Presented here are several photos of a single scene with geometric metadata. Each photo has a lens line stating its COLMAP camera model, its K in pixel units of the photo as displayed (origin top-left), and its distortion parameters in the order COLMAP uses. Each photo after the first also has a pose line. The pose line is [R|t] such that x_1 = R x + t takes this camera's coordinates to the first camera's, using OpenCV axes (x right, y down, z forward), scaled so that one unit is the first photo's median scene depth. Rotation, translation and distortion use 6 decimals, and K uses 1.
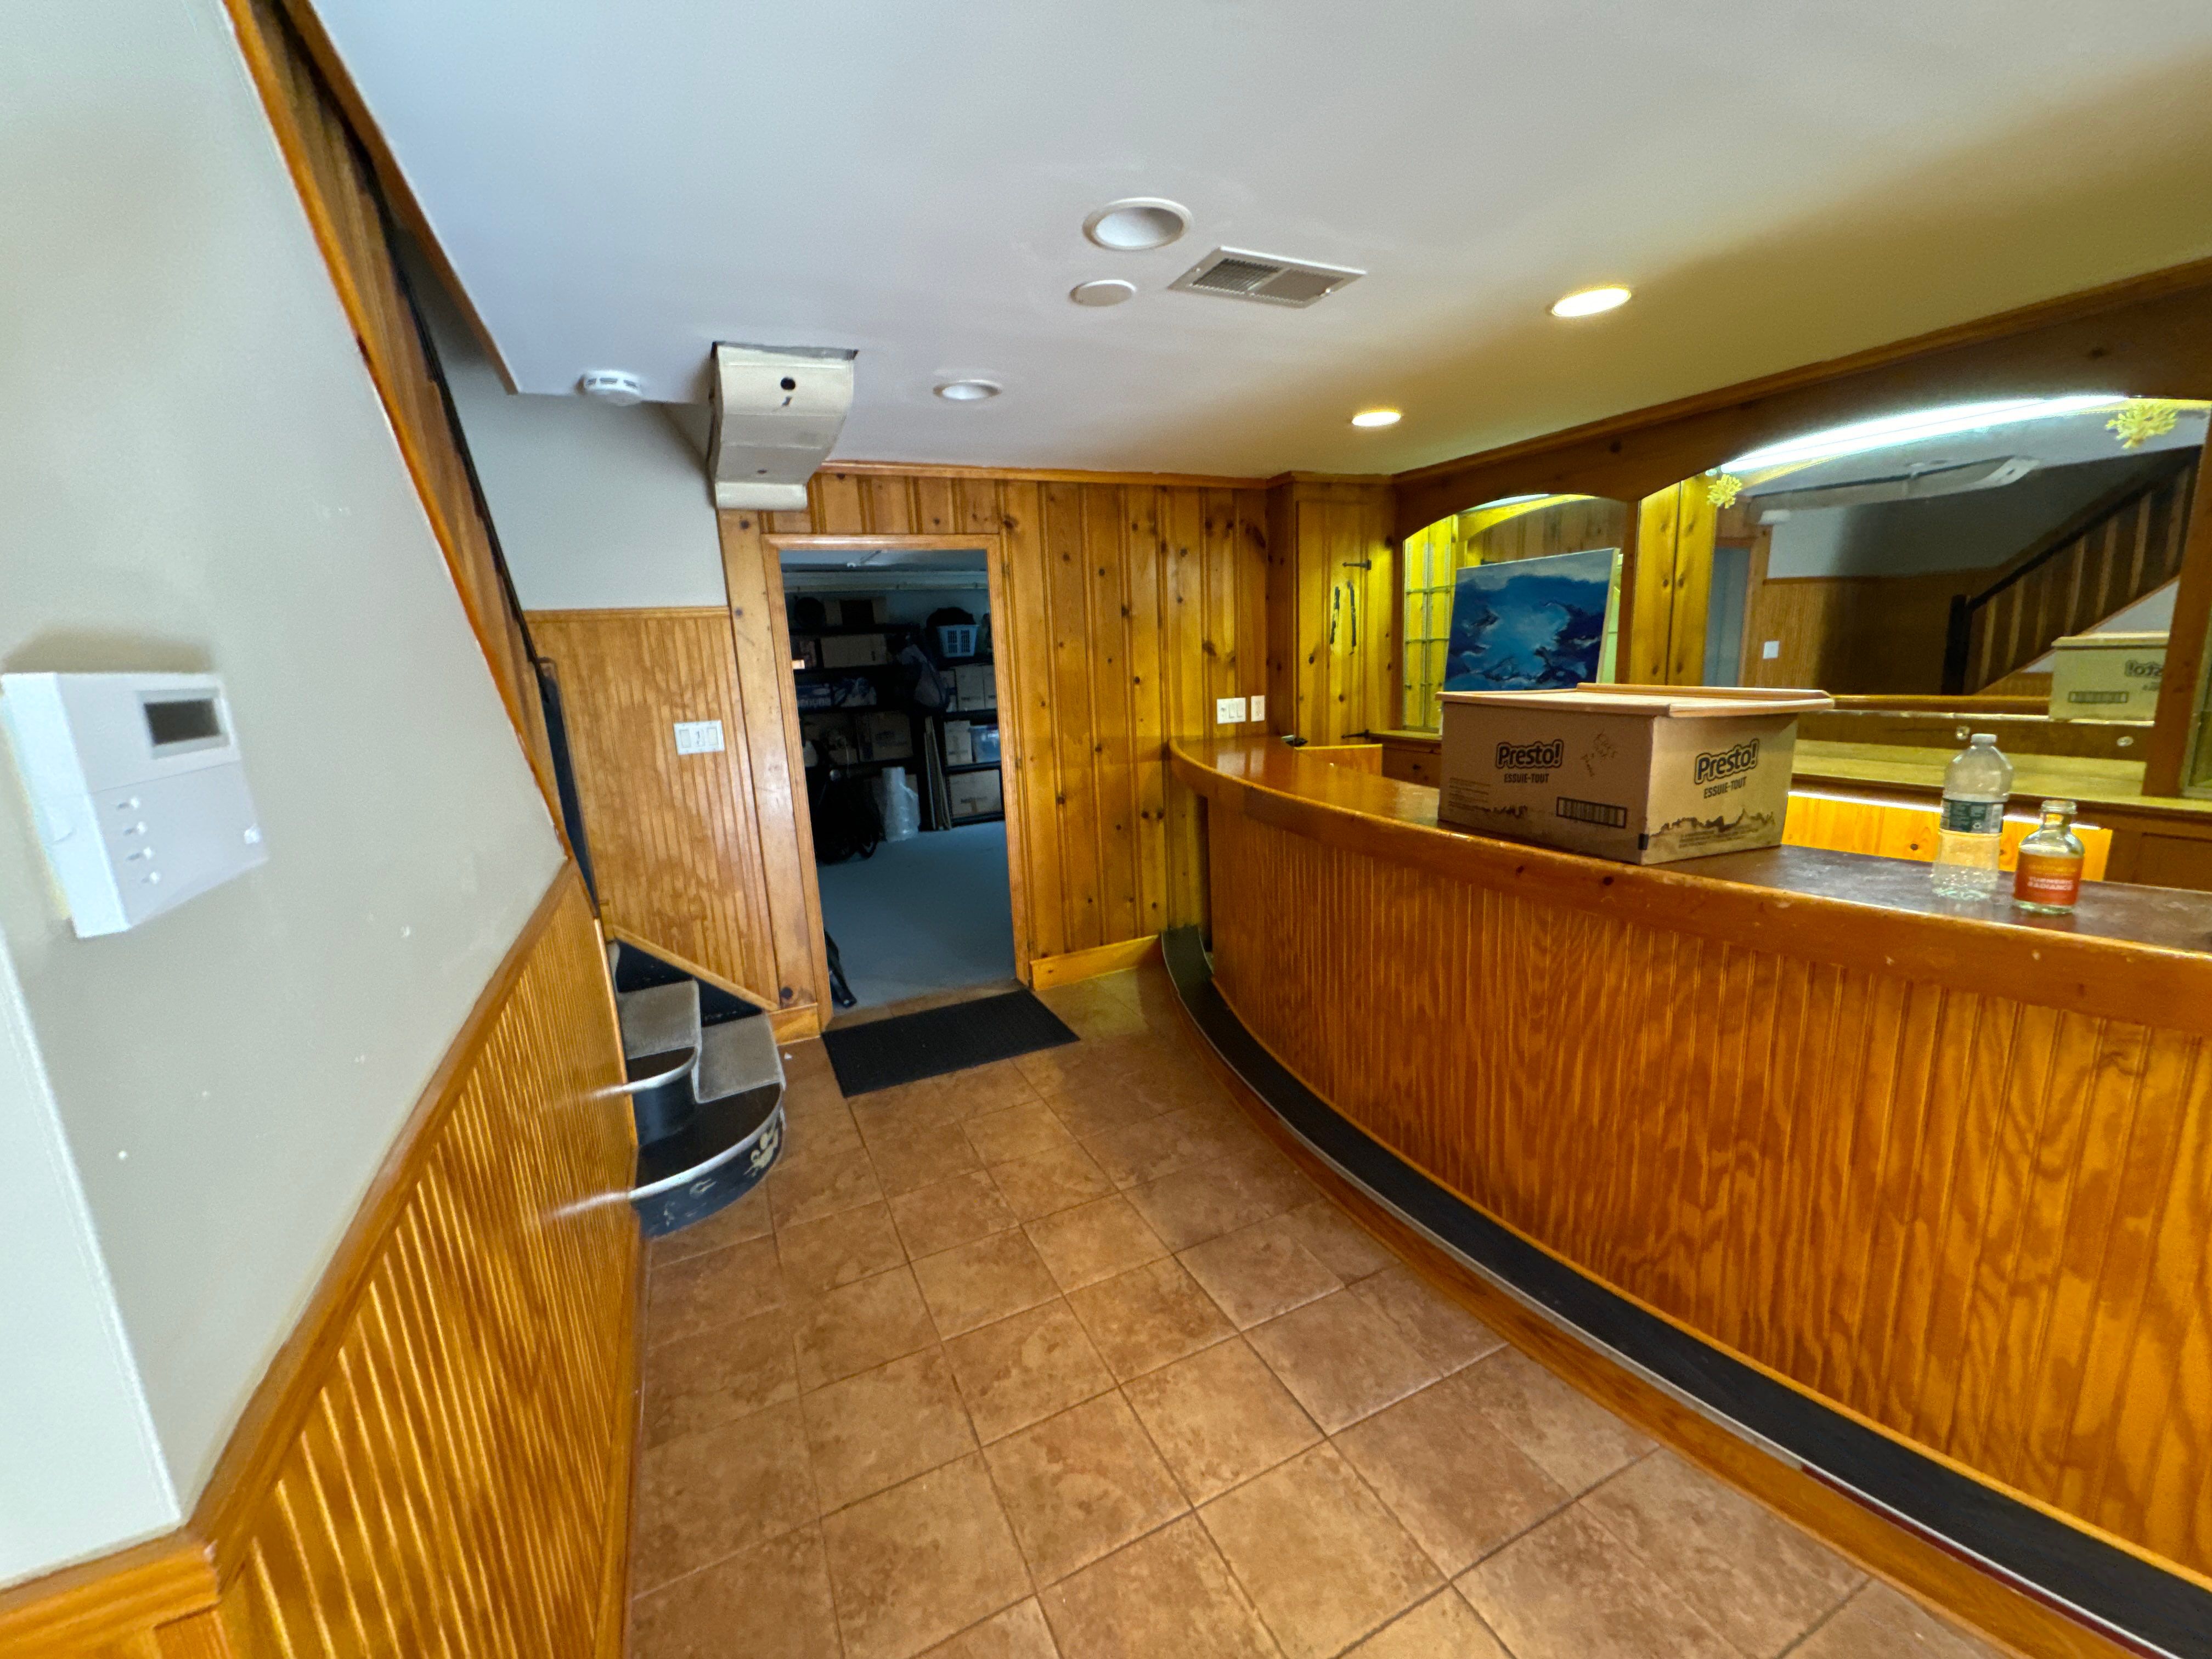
lens RADIAL K [[878.8, 0, 1108.7], [0, 878.8, 831.0], [0, 0, 1]] dist [-0.004235, 0.000683]
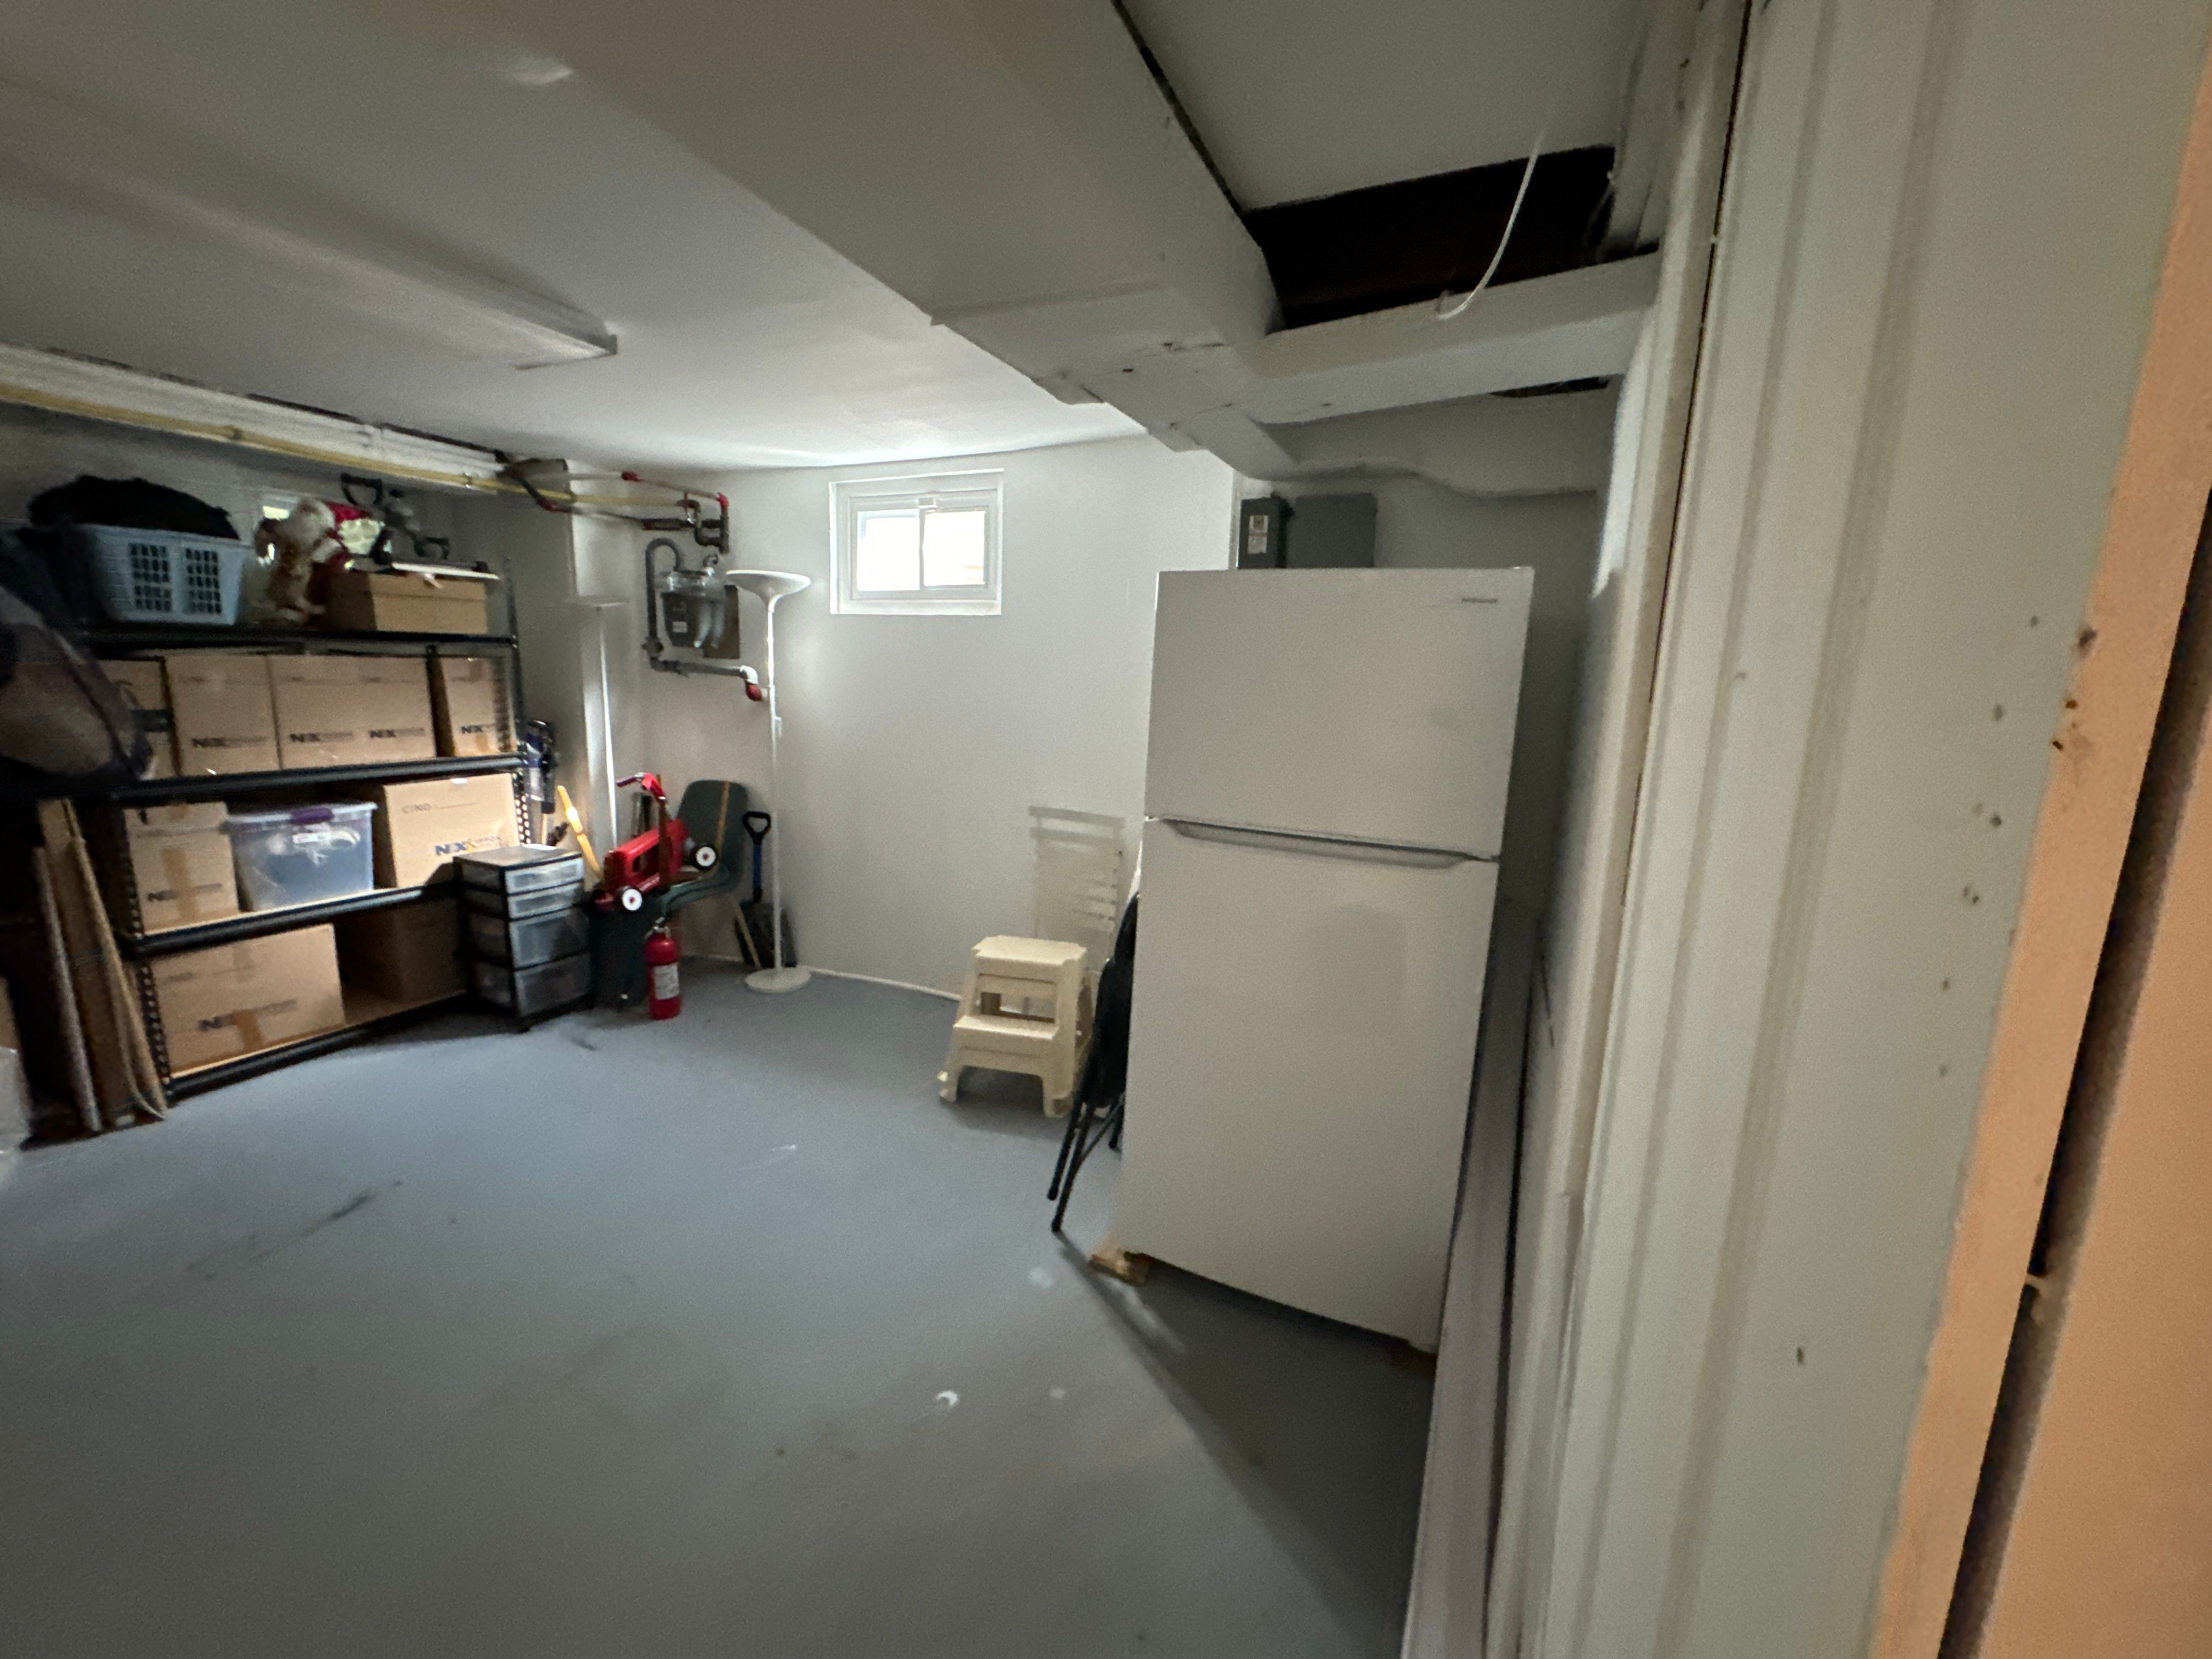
lens RADIAL K [[878.8, 0, 1107.1], [0, 878.8, 827.8], [0, 0, 1]] dist [-0.004235, 0.000683]
pose [[0.766872, -0.033710, 0.640914, -0.111837], [0.056997, 0.998251, -0.015694, -0.089062], [-0.639264, 0.048565, 0.767453, 0.492616]]
